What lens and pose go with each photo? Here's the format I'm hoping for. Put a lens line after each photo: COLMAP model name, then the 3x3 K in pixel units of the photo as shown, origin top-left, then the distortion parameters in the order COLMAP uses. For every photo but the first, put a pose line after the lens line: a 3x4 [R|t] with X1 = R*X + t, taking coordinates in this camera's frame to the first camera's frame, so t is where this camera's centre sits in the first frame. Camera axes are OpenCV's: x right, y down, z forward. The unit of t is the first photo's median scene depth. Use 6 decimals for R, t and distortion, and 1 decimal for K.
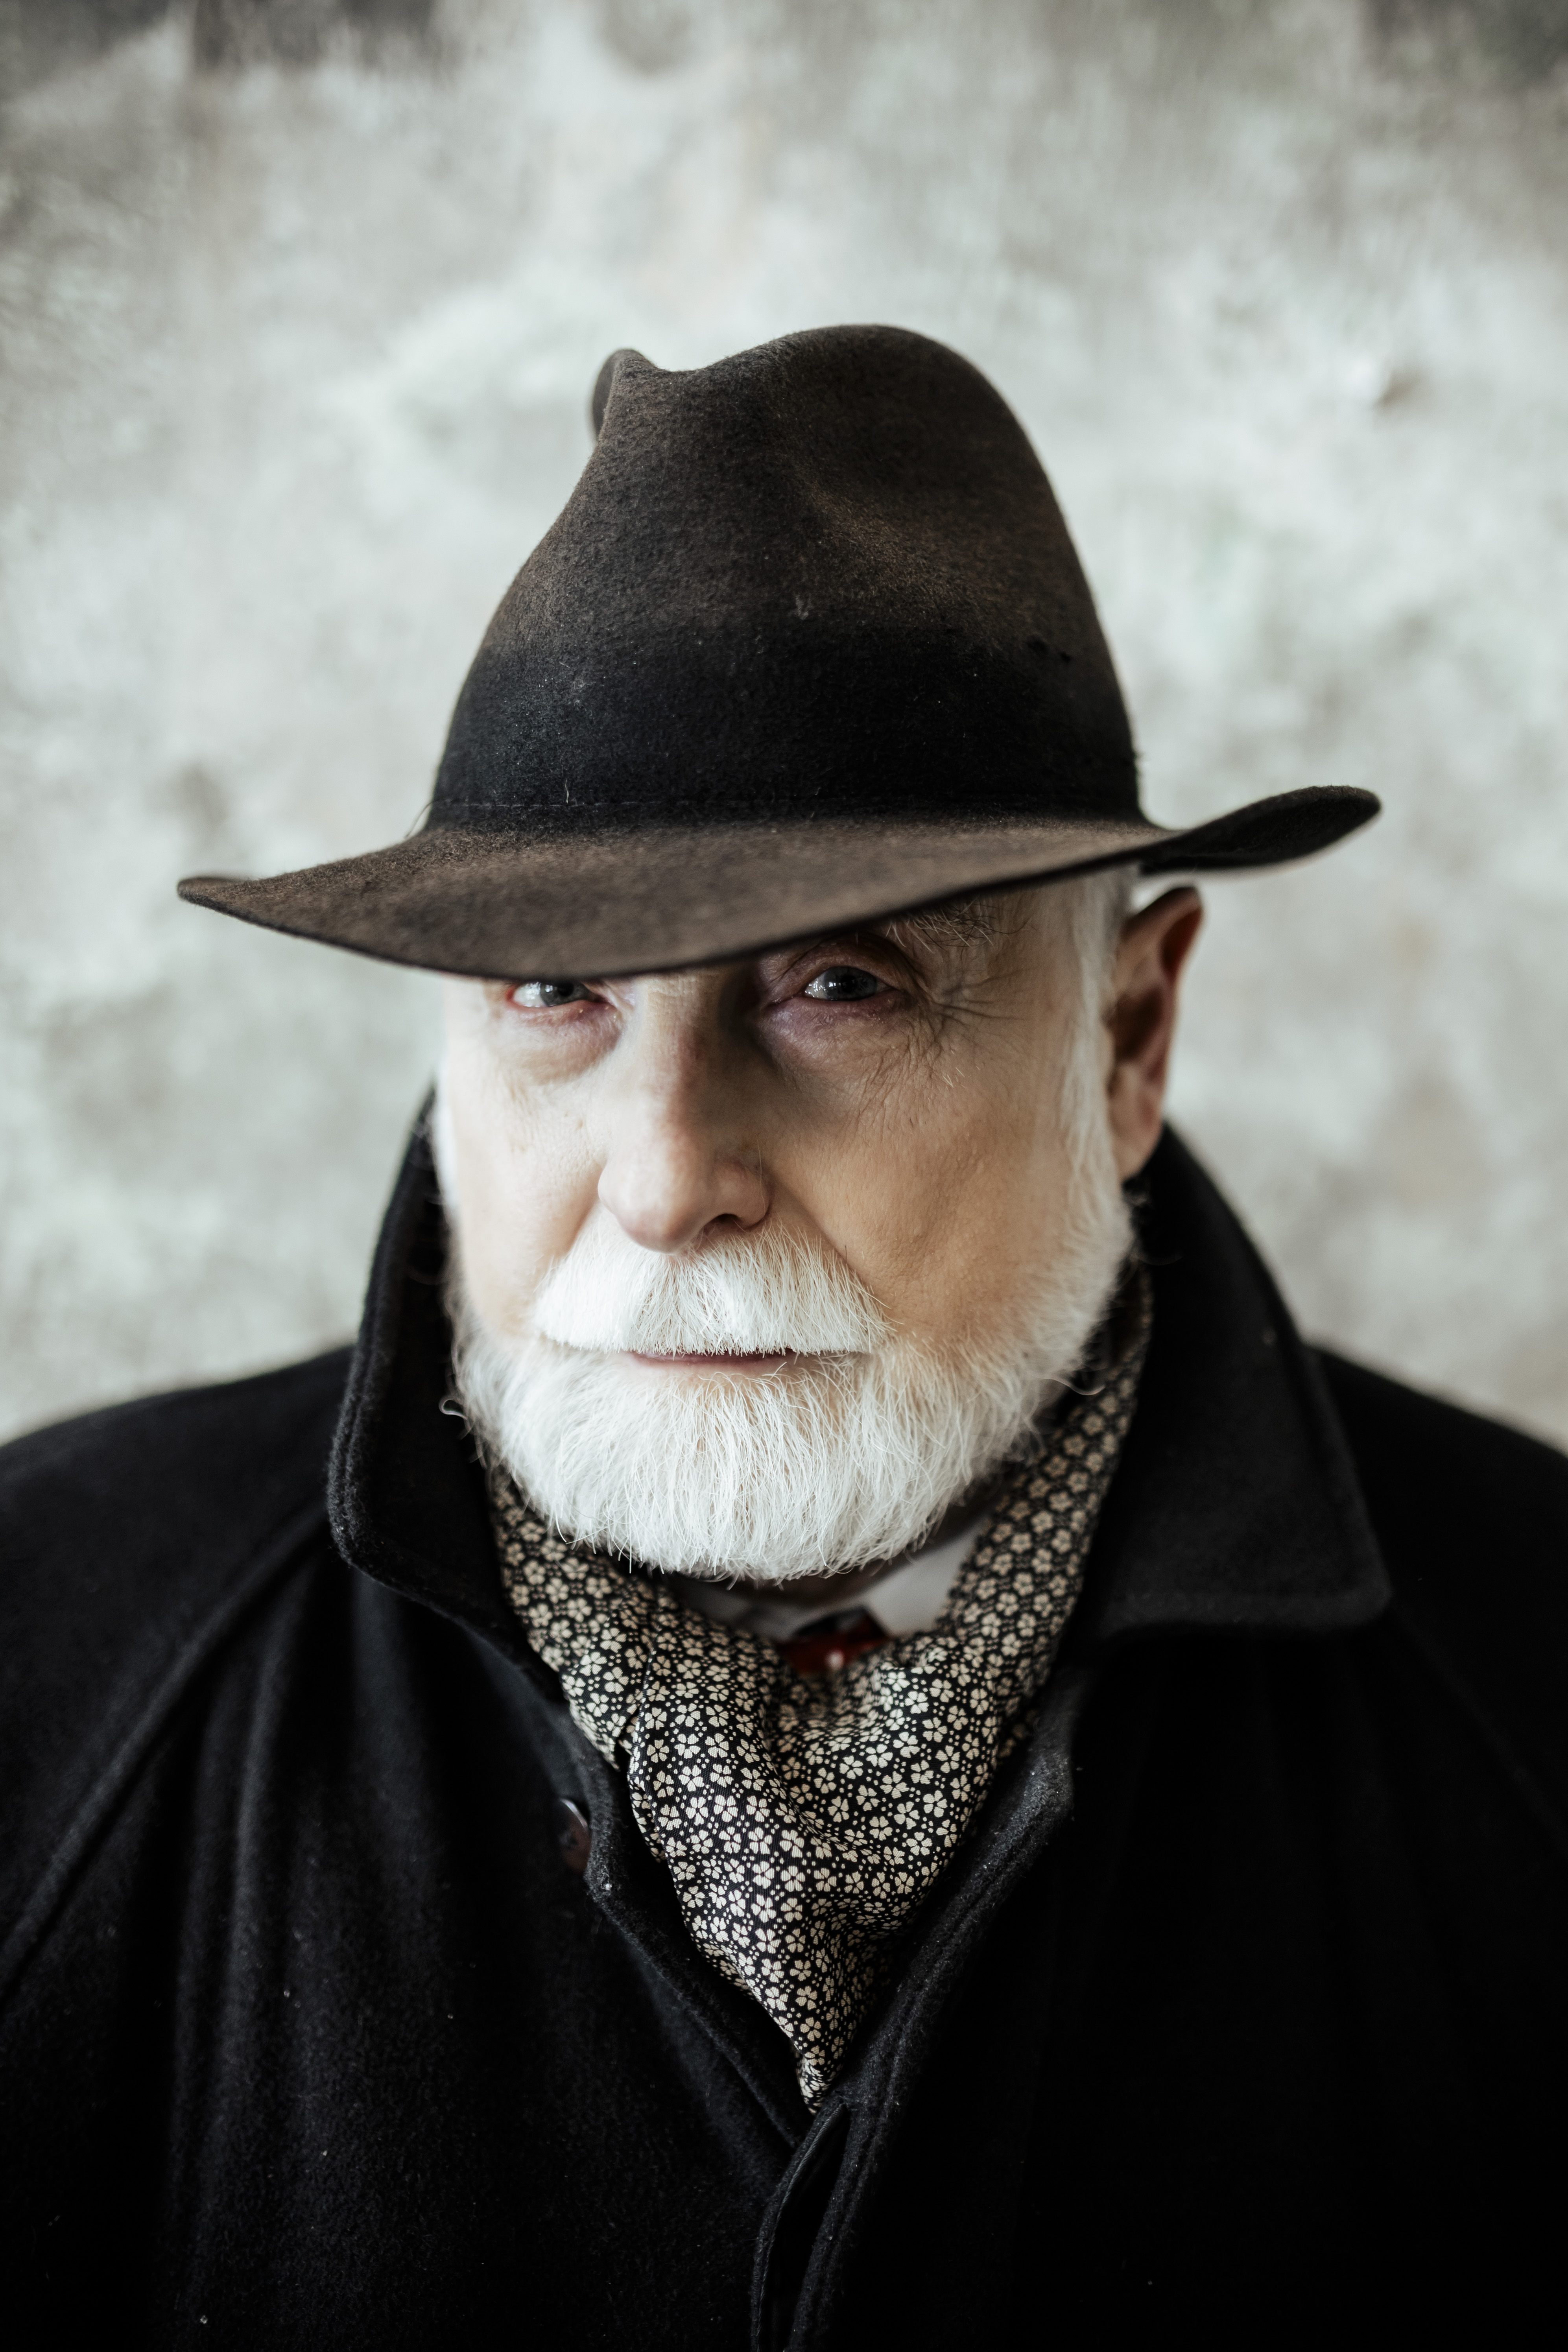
lens RADIAL K [[2259.3, 0, 783.8], [0, 2259.3, 1183.1], [0, 0, 1]] dist [0.003271, 0.000000]
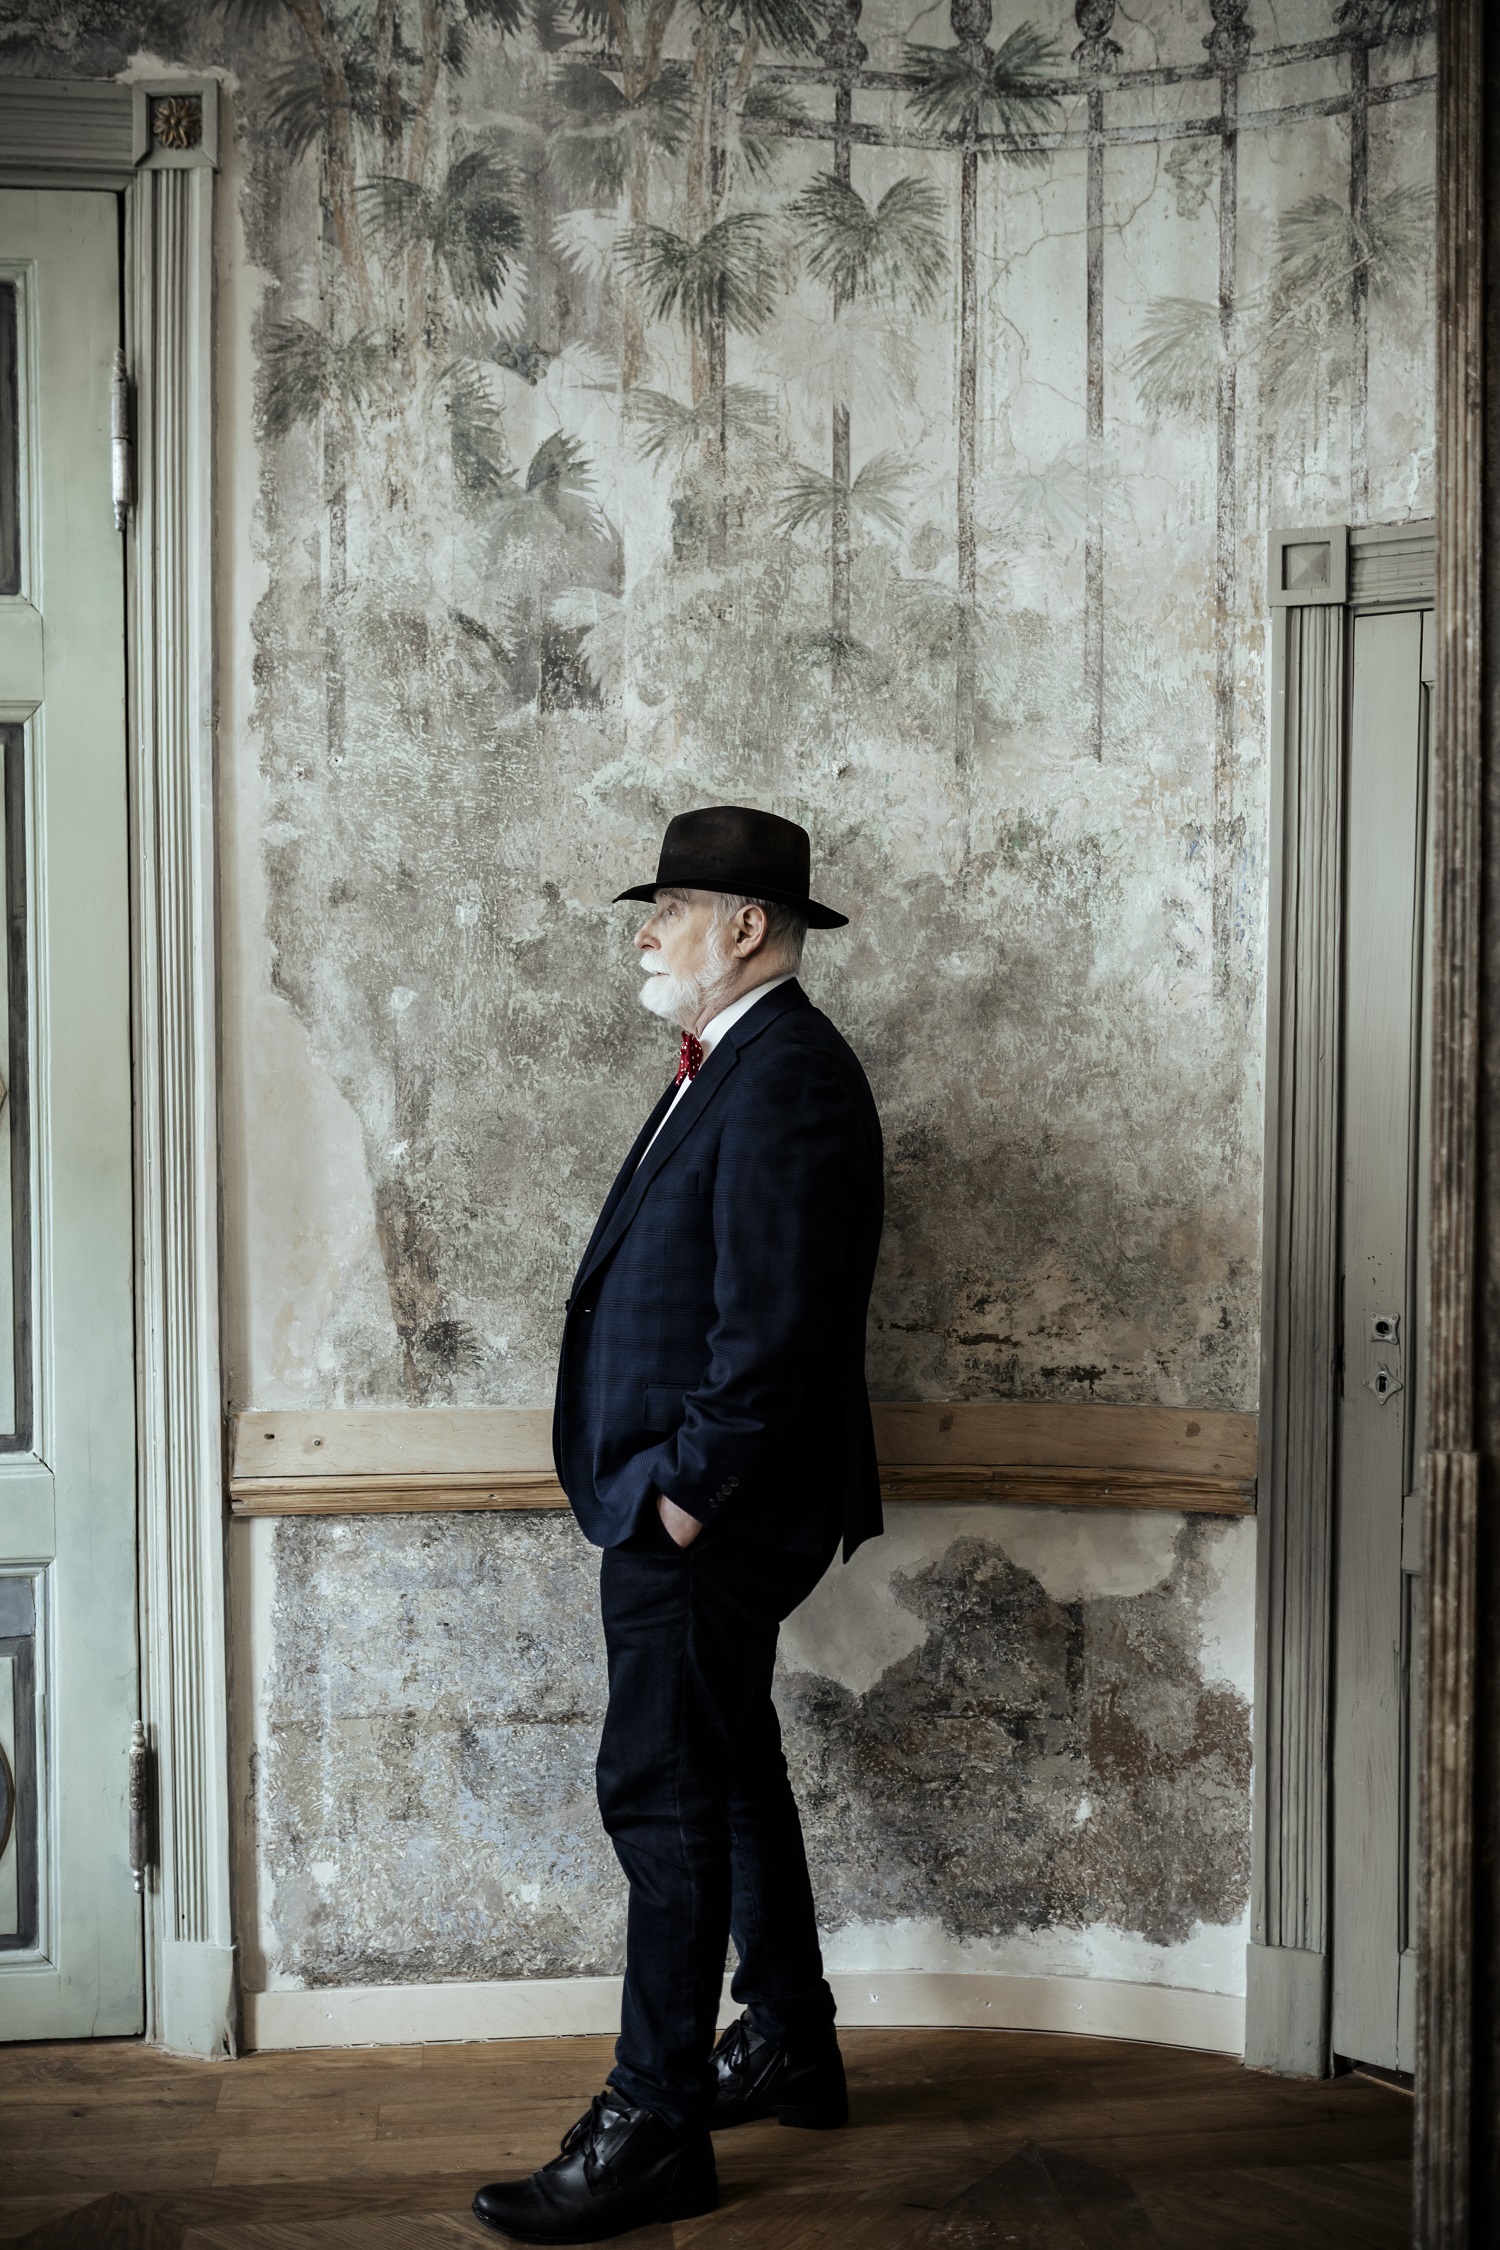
lens RADIAL K [[2161.3, 0, 748.1], [0, 2161.3, 1120.0], [0, 0, 1]] dist [0.003271, 0.000000]
pose [[0.997251, -0.055812, 0.048745, -0.117806], [0.054832, 0.998270, 0.021218, 0.173036], [-0.049845, -0.018487, 0.998586, -2.858831]]
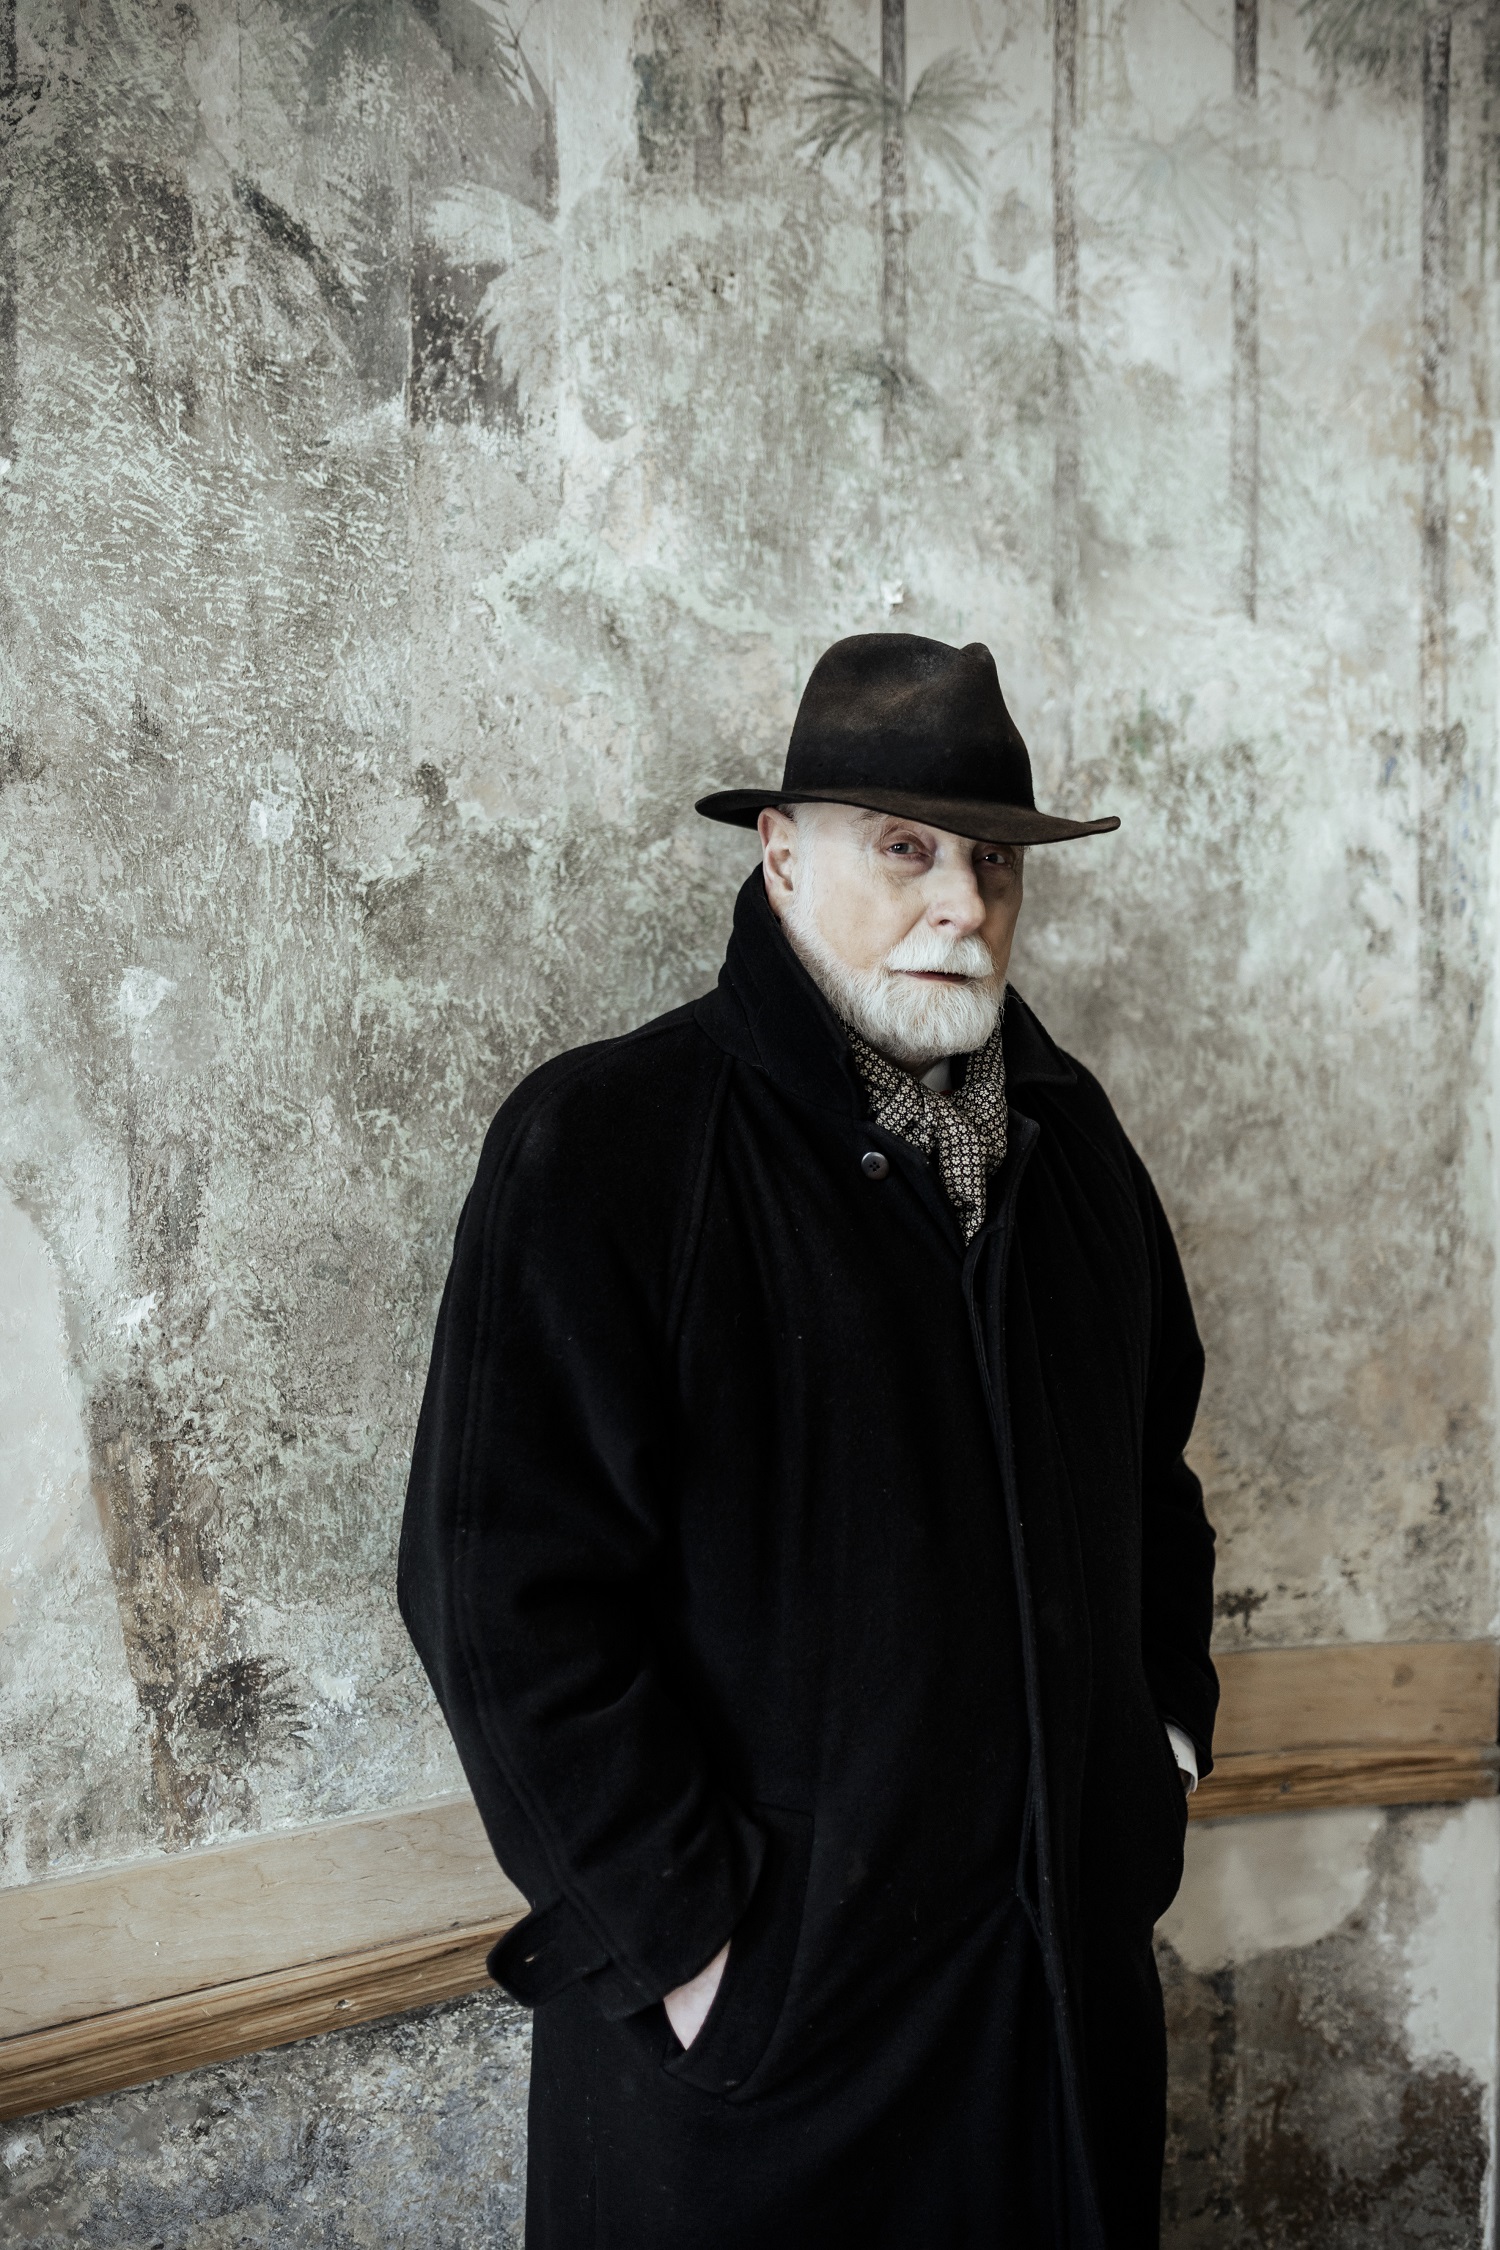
lens RADIAL K [[2161.3, 0, 752.3], [0, 2161.3, 1131.1], [0, 0, 1]] dist [0.003271, 0.000000]
pose [[0.861719, -0.076308, 0.501615, -1.004171], [0.059178, 0.996994, 0.050006, 0.060766], [-0.503924, -0.013407, 0.863644, -0.819126]]
